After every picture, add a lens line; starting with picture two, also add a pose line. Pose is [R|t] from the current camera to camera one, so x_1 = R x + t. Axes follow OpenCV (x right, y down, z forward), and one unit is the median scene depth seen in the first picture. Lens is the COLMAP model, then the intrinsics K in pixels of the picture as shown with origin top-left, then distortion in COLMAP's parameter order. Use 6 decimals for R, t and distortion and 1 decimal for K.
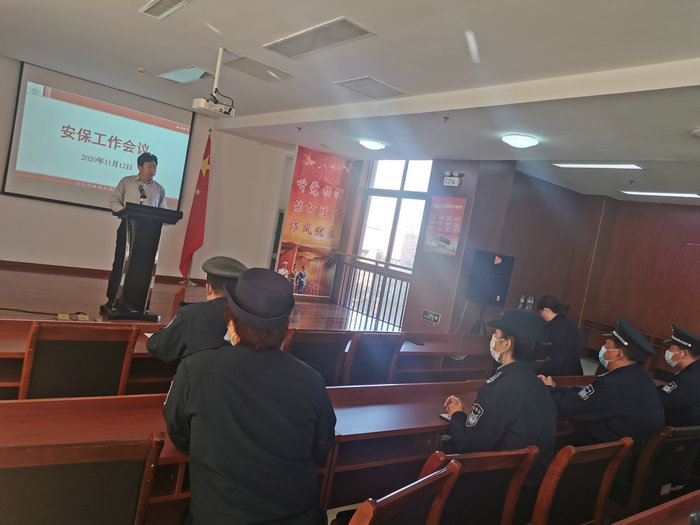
lens RADIAL K [[542.9, 0, 345.9], [0, 542.9, 263.1], [0, 0, 1]] dist [0.041568, -0.029011]
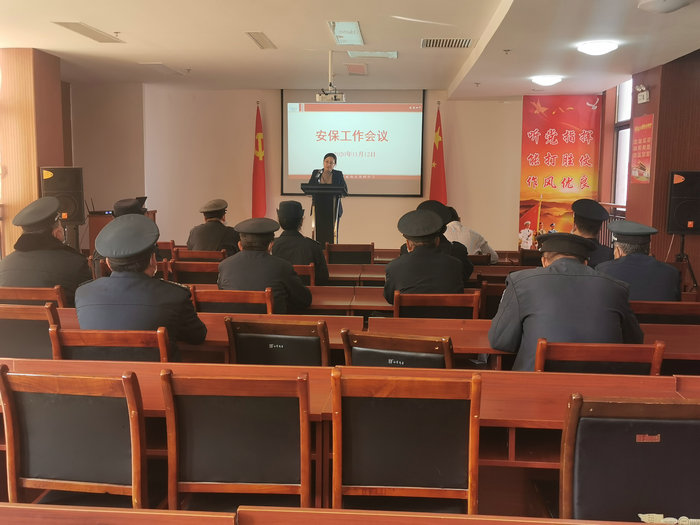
lens RADIAL K [[781.7, 0, 349.5], [0, 781.7, 263.2], [0, 0, 1]] dist [0.064923, 0.000000]
pose [[0.745894, -0.100873, -0.658382, 0.538873], [0.088817, 0.994701, -0.051780, 0.111600], [0.660117, -0.019853, 0.750900, -0.211431]]
